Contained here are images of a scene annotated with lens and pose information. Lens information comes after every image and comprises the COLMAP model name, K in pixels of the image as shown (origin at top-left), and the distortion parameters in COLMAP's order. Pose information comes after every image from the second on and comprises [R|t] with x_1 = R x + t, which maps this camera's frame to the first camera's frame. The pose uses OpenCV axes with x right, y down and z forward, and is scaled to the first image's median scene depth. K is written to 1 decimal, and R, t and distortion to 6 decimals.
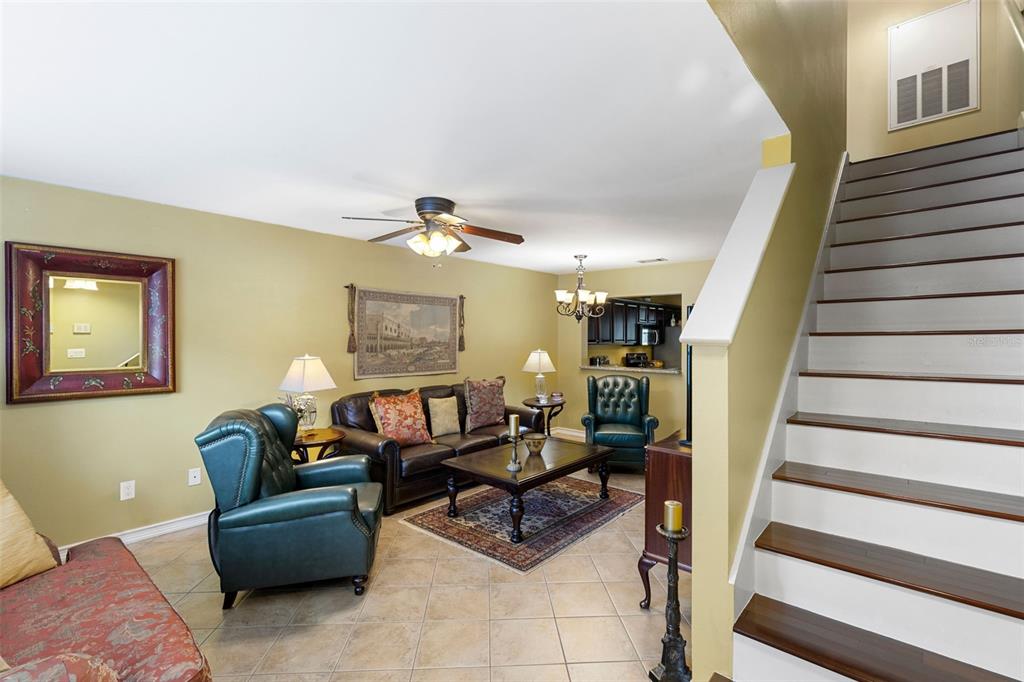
lens RADIAL K [[463.3, 0, 511.5], [0, 463.3, 340.6], [0, 0, 1]] dist [0.003267, -0.000391]
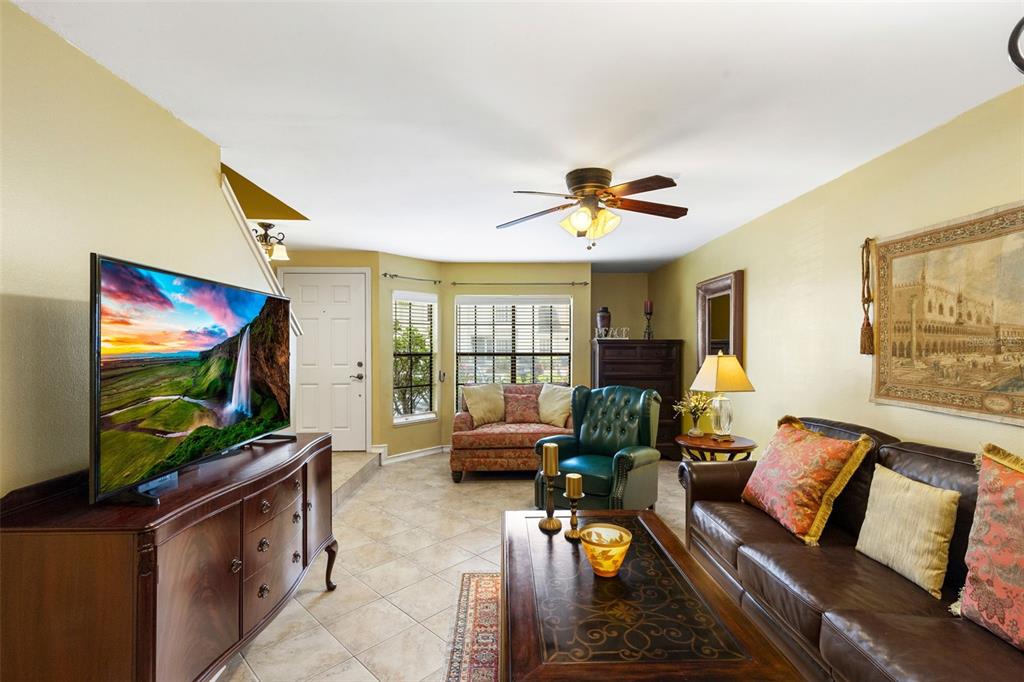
lens RADIAL K [[463.3, 0, 512.7], [0, 463.3, 342.5], [0, 0, 1]] dist [0.003267, -0.000391]
pose [[-0.737244, -0.001714, -0.675625, 0.366912], [-0.000630, 0.999998, -0.001850, 0.010423], [0.675627, -0.000938, -0.737243, 1.079230]]
